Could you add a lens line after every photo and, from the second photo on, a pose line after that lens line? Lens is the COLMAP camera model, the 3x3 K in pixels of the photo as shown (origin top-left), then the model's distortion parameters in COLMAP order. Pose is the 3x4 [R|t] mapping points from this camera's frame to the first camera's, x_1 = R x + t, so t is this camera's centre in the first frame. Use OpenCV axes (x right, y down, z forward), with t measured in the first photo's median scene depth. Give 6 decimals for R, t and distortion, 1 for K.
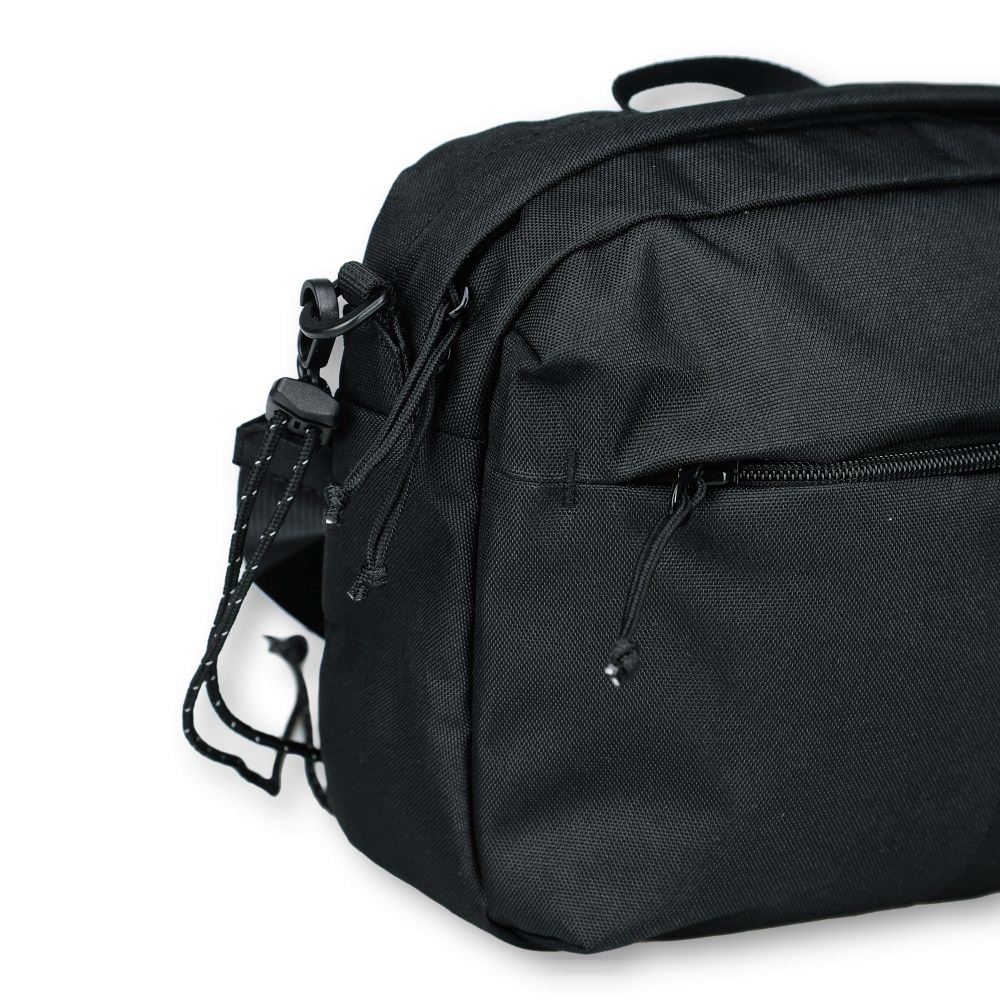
lens RADIAL K [[3458.4, 0, 498.0], [0, 3458.4, 498.4], [0, 0, 1]] dist [0.285948, 0.000000]
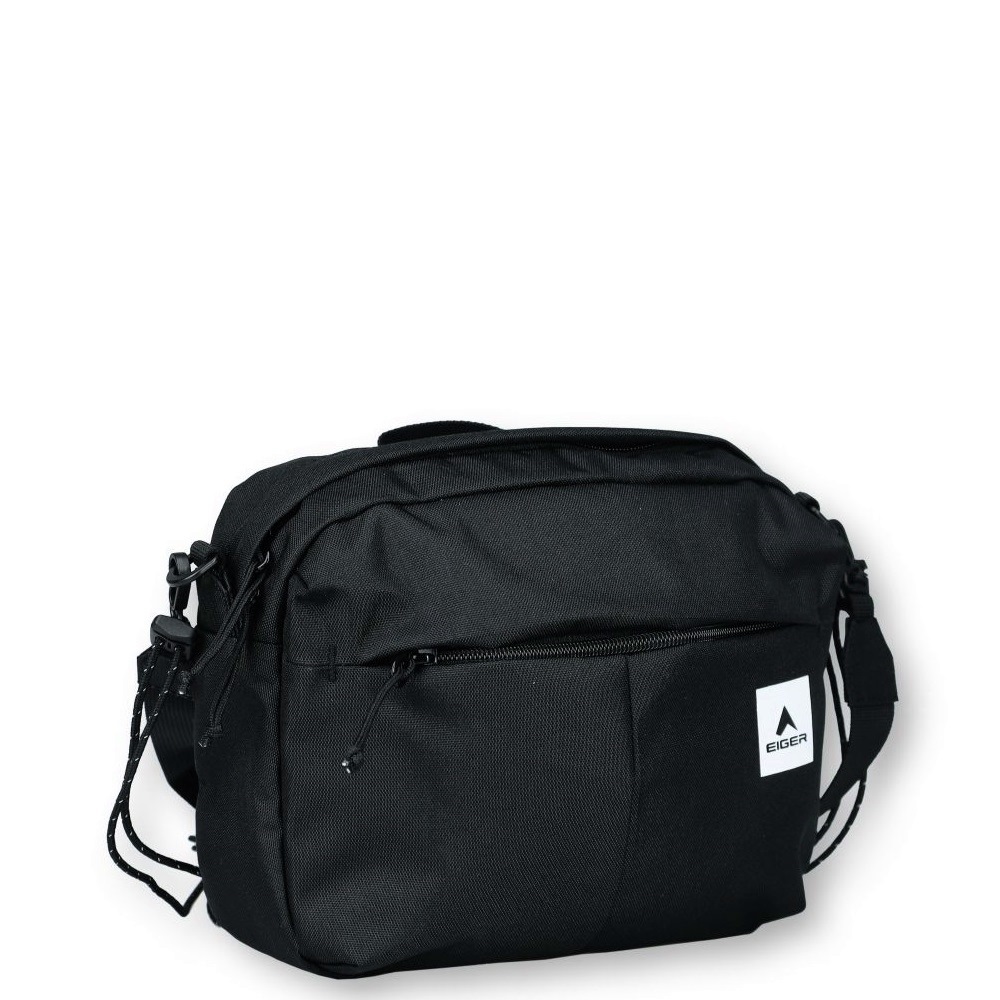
lens RADIAL K [[2827.0, 0, 500.9], [0, 2827.0, 501.1], [0, 0, 1]] dist [-0.124712, 0.000000]
pose [[0.999170, -0.038790, 0.012422, 0.082884], [0.040093, 0.990417, -0.132160, 0.093062], [-0.007176, 0.132548, 0.991151, -0.303795]]
